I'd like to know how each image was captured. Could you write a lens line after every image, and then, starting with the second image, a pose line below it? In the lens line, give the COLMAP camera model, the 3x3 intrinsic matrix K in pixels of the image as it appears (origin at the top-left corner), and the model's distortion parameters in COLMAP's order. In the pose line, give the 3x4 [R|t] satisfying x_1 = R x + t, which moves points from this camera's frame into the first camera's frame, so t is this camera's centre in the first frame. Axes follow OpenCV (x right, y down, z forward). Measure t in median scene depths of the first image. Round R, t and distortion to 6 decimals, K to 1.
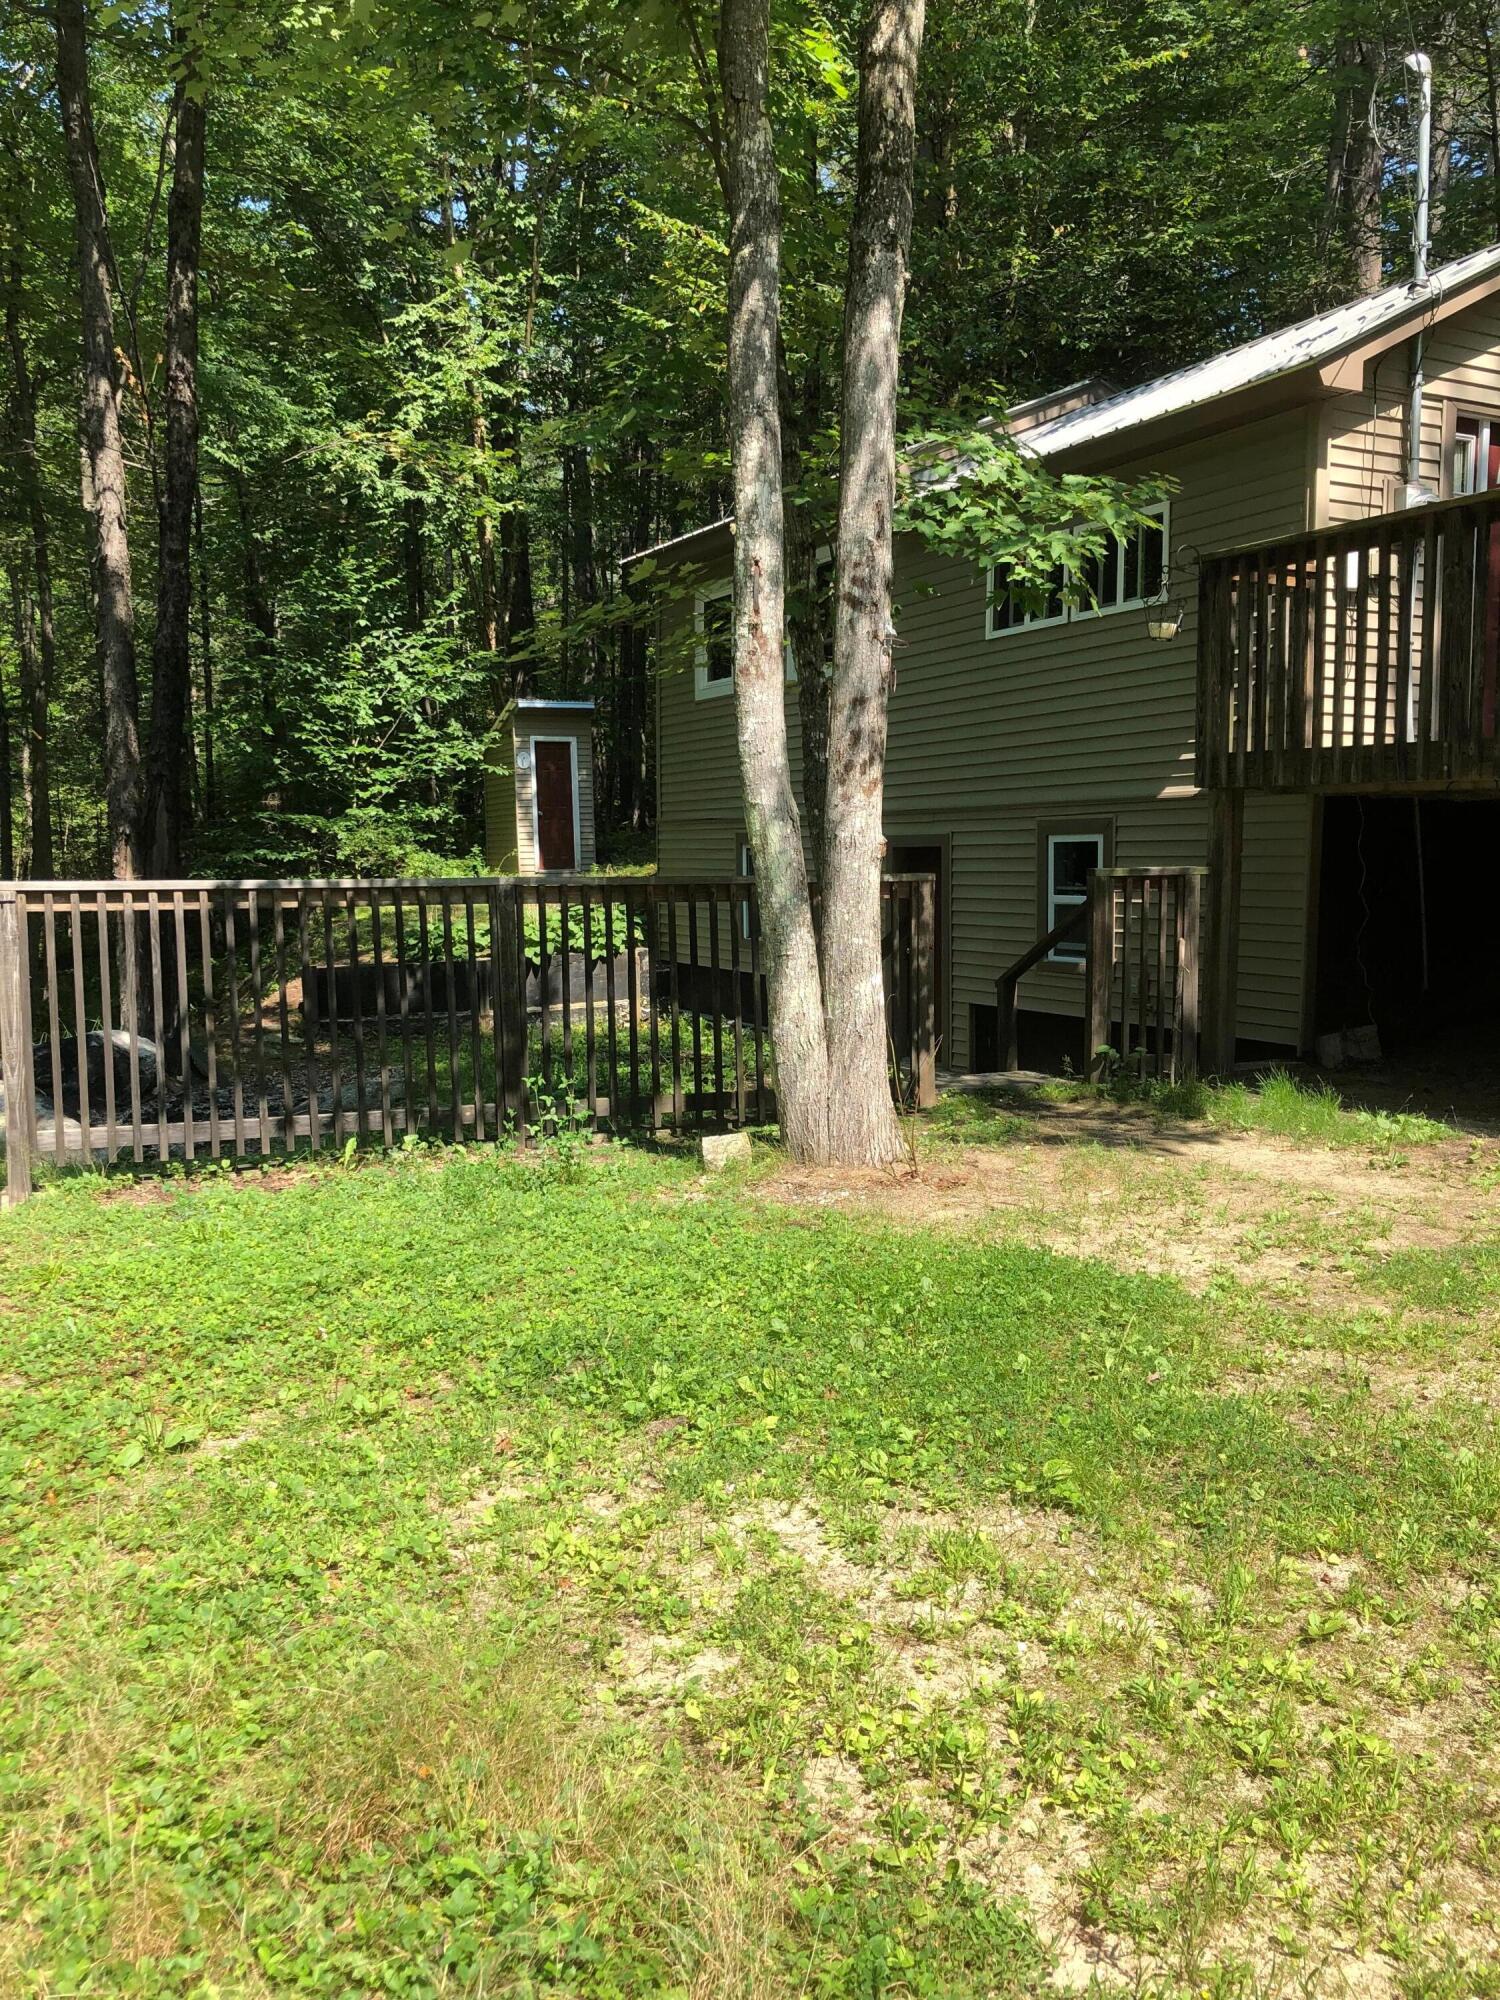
lens RADIAL K [[1640.5, 0, 755.2], [0, 1640.5, 998.9], [0, 0, 1]] dist [0.003212, 0.016366]
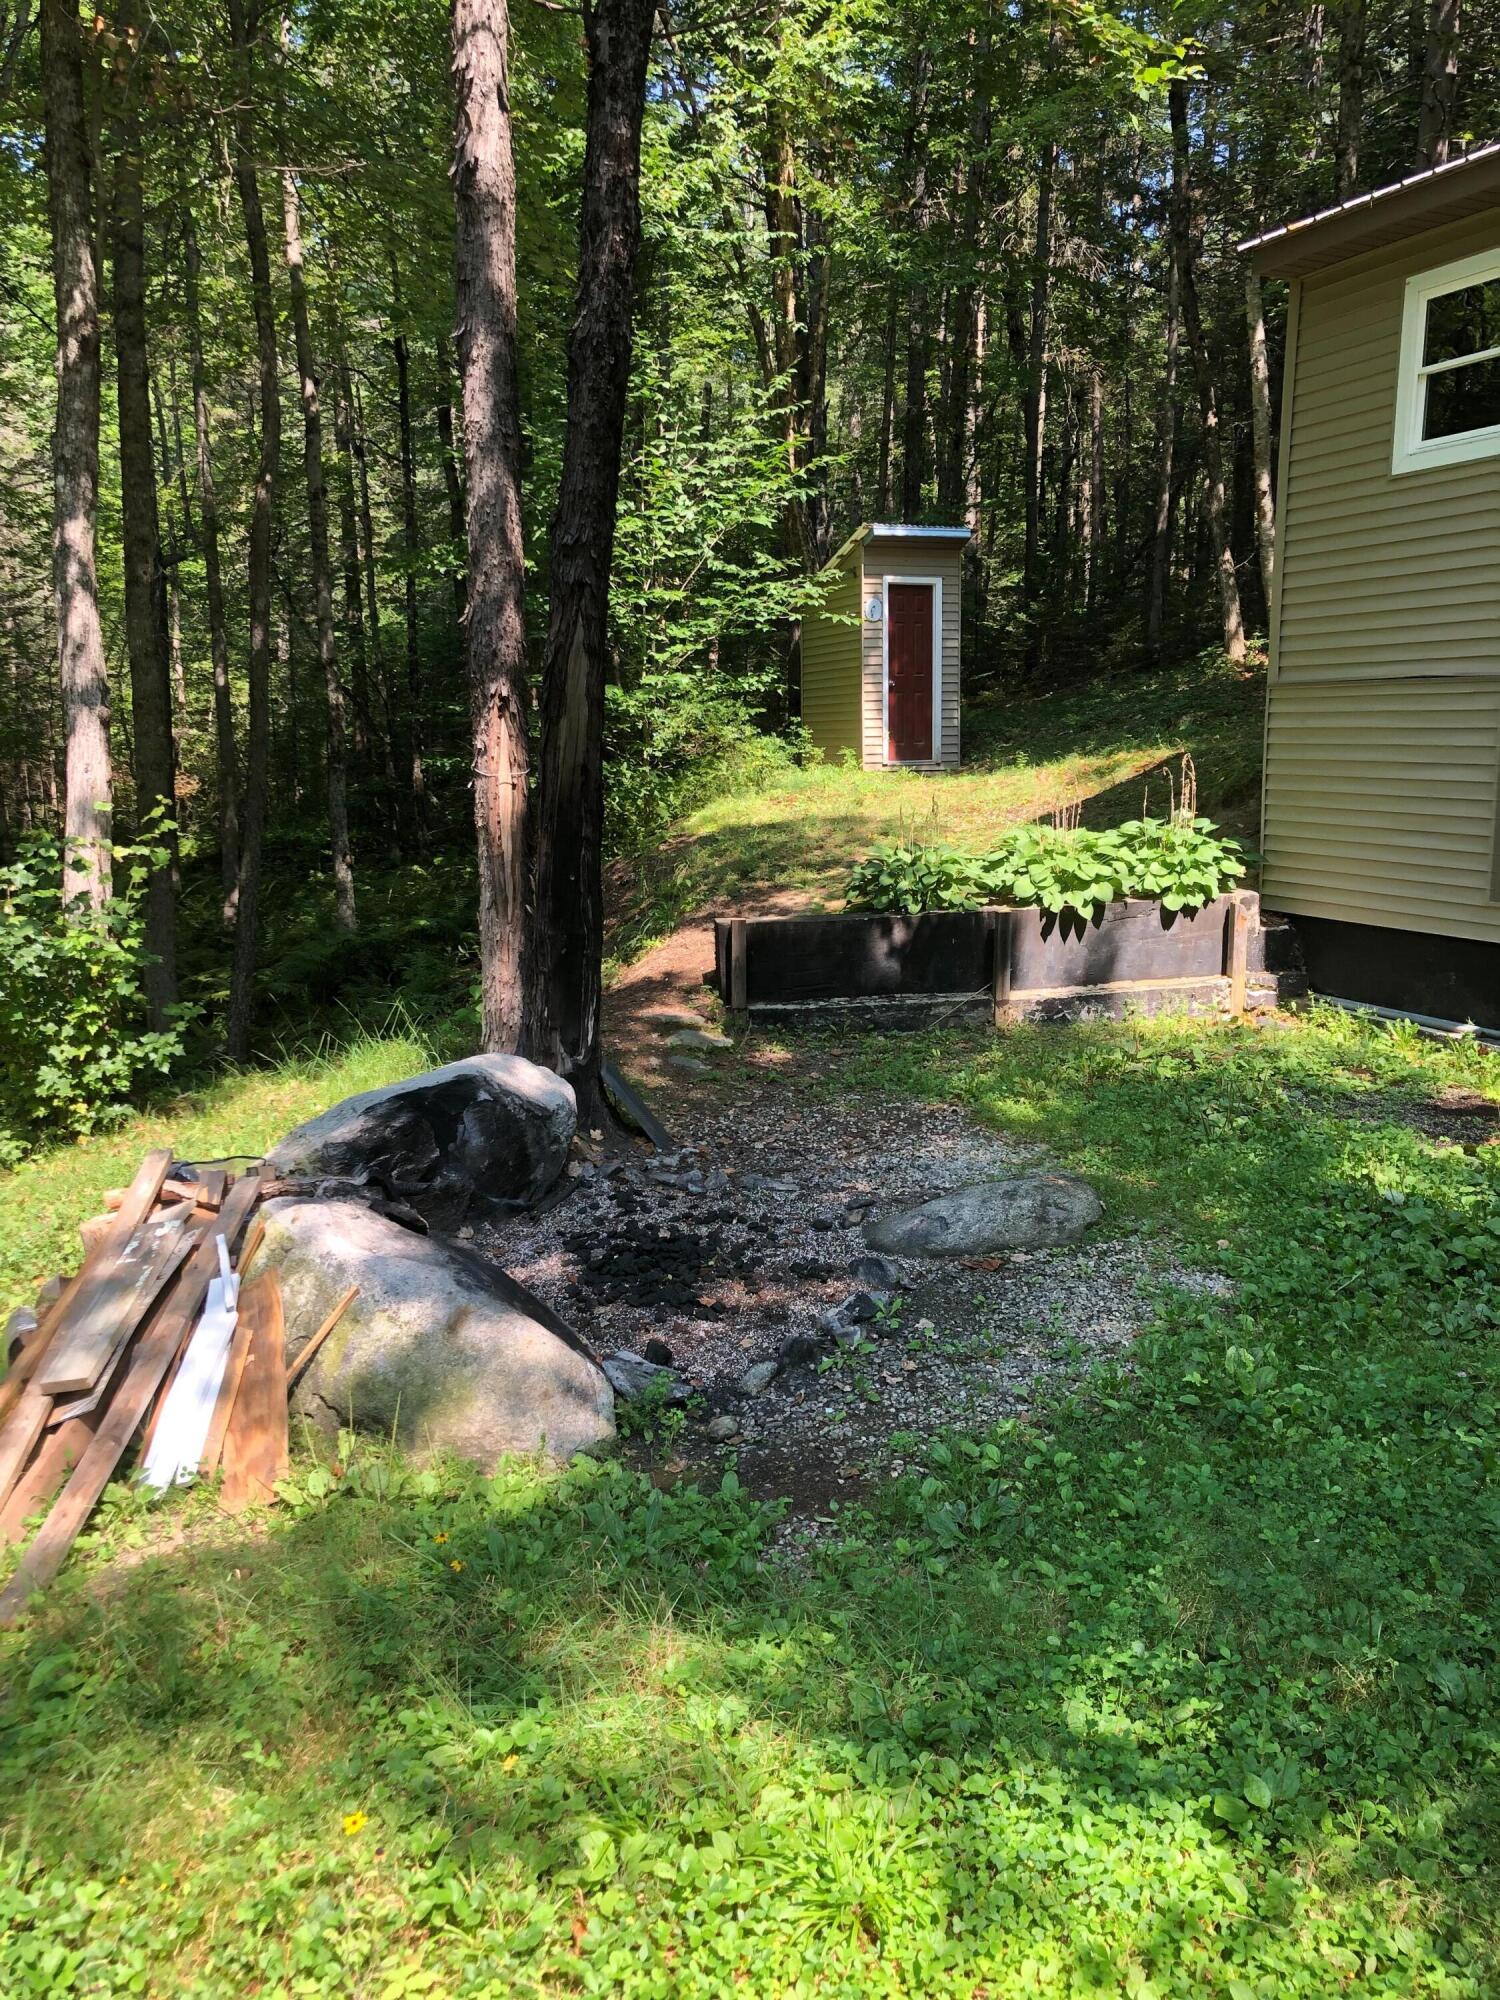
lens RADIAL K [[1641.4, 0, 749.9], [0, 1641.4, 1000.2], [0, 0, 1]] dist [0.001206, 0.003695]
pose [[0.997902, 0.014697, -0.063052, -0.149090], [-0.010295, 0.997522, 0.069591, -0.022115], [0.063918, -0.068796, 0.995581, 0.256354]]
